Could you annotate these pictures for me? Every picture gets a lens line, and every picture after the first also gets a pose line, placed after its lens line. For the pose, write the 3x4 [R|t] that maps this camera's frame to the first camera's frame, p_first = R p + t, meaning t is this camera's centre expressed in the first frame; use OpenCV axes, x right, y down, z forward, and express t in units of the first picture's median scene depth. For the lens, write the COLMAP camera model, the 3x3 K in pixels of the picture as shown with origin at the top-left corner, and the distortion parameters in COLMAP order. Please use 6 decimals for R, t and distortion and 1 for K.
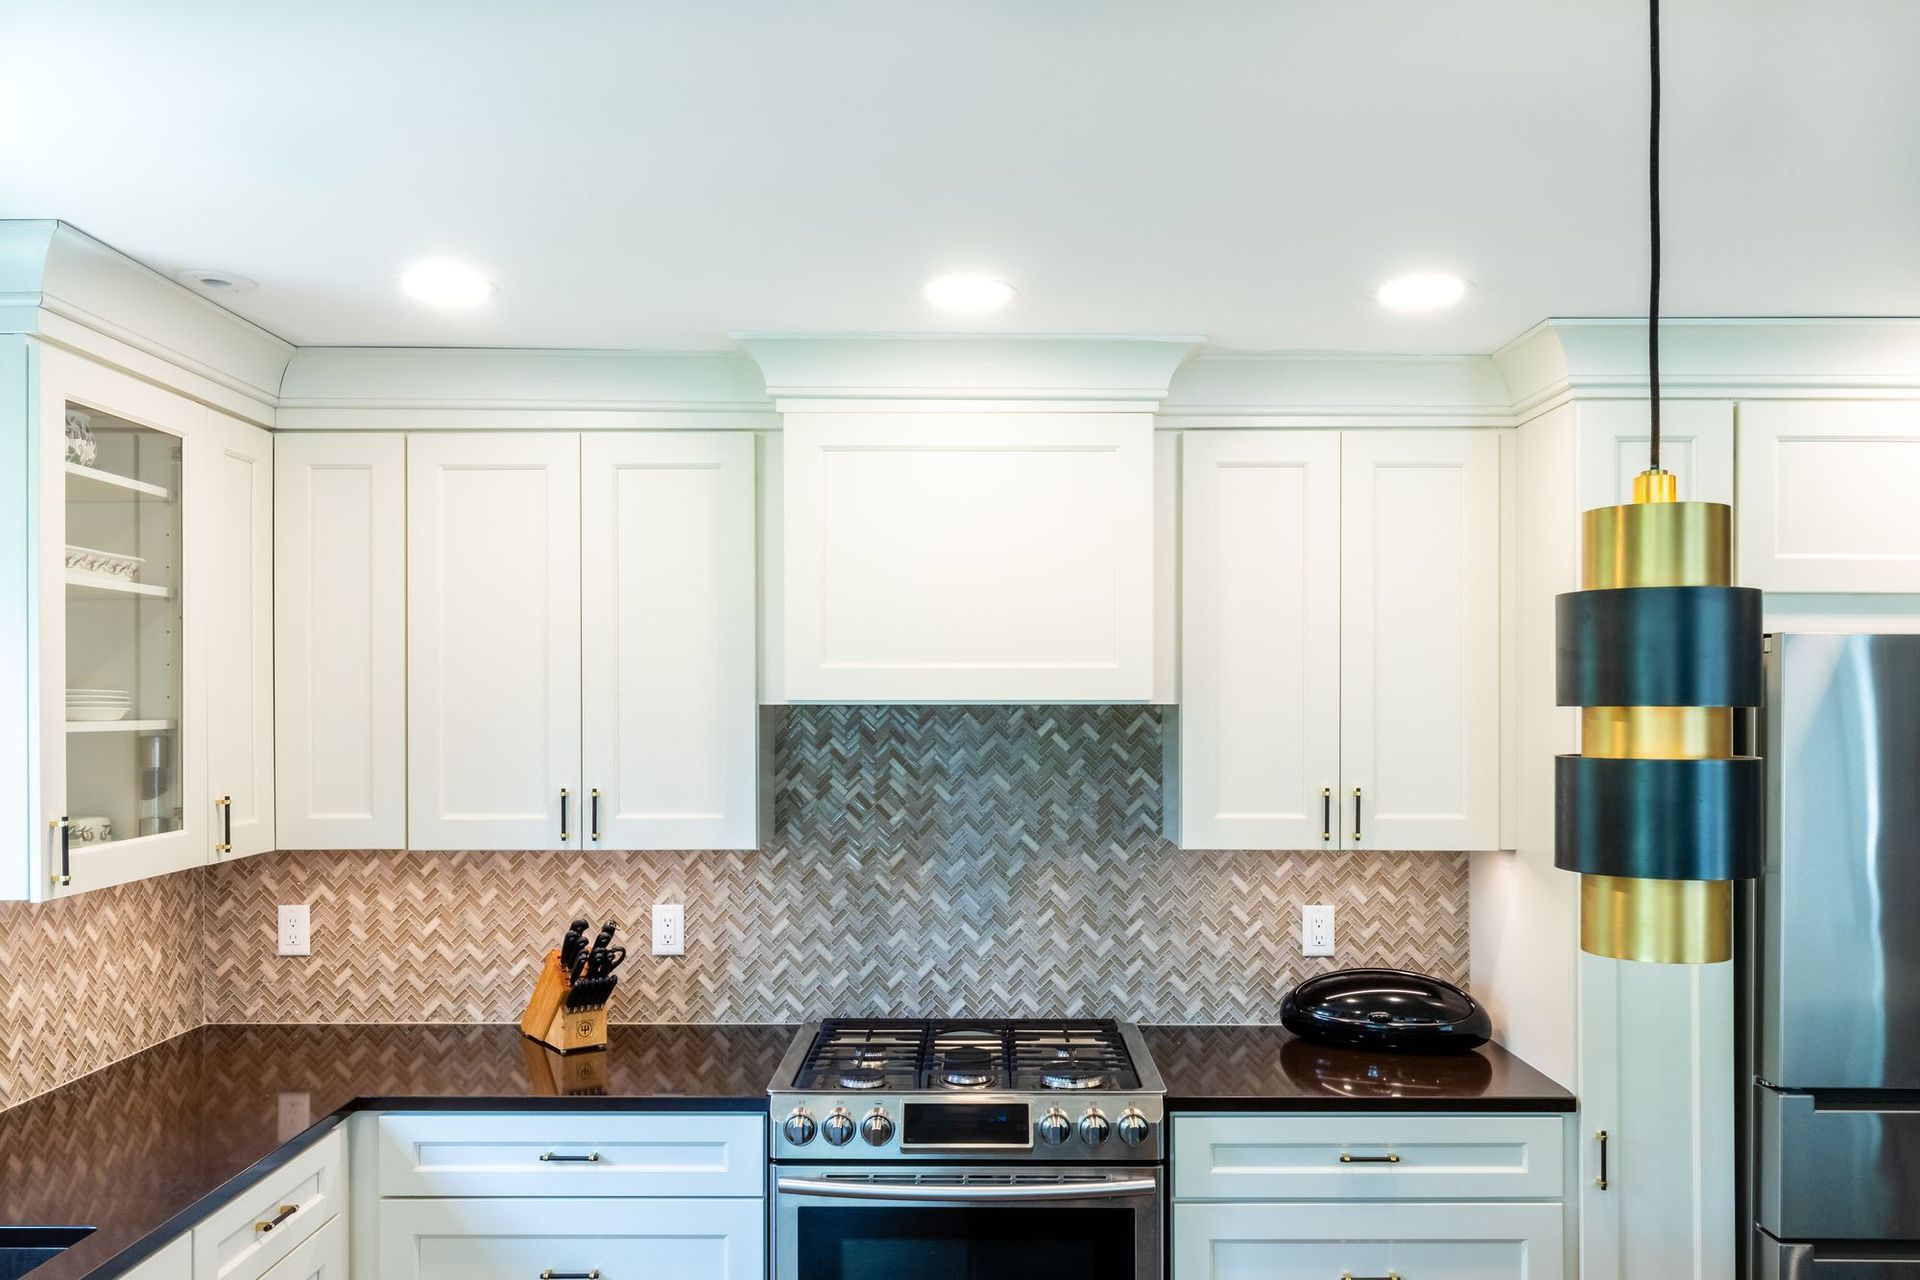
lens RADIAL K [[1460.8, 0, 954.7], [0, 1460.8, 698.5], [0, 0, 1]] dist [0.002833, 0.004869]
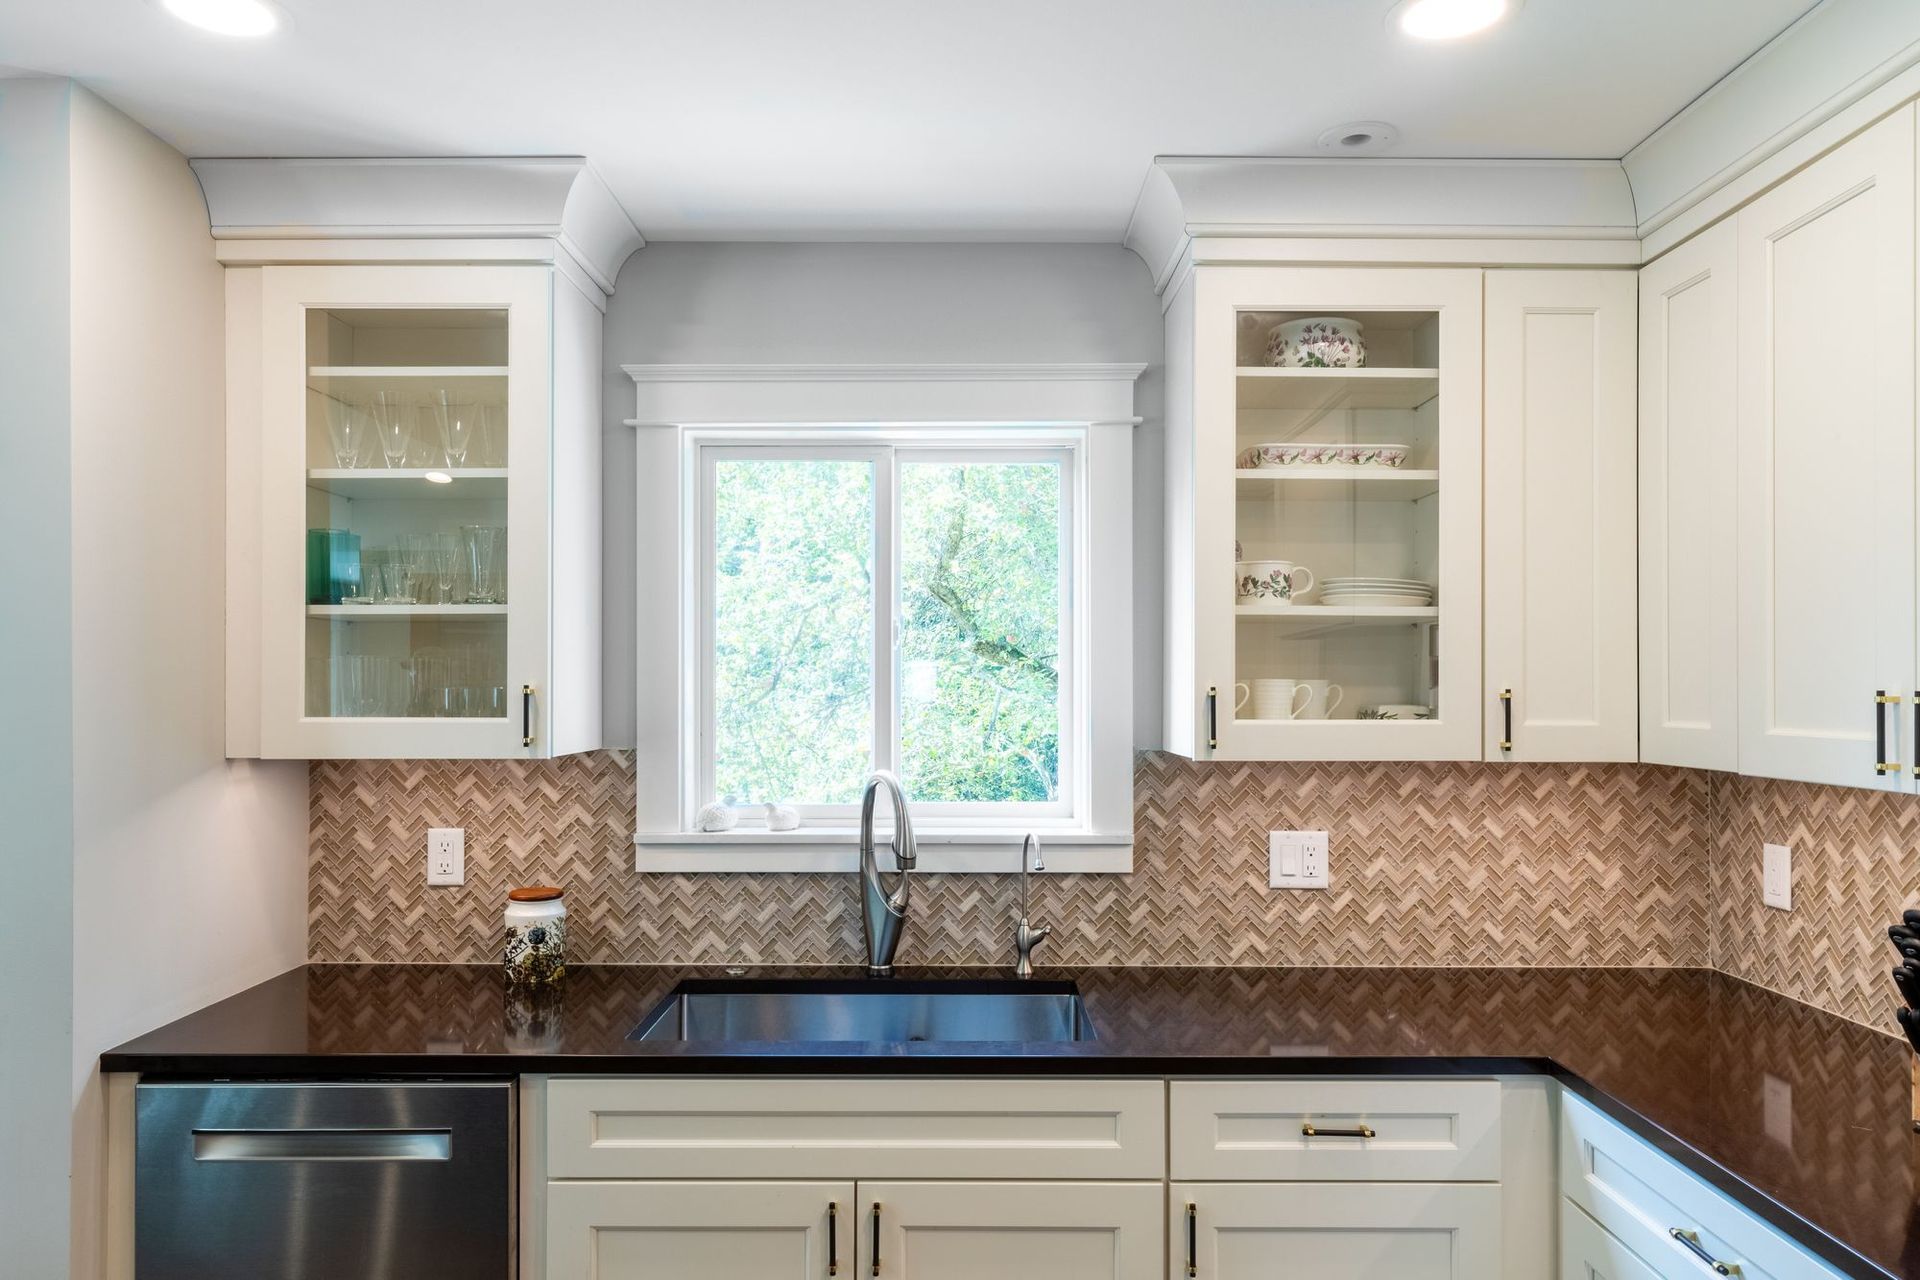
lens RADIAL K [[1238.5, 0, 964.9], [0, 1238.5, 683.5], [0, 0, 1]] dist [0.000818, -0.001181]
pose [[0.005837, -0.000289, -0.999983, 0.226366], [-0.003131, 0.999995, -0.000308, 0.053940], [0.999978, 0.003133, 0.005836, 0.548808]]
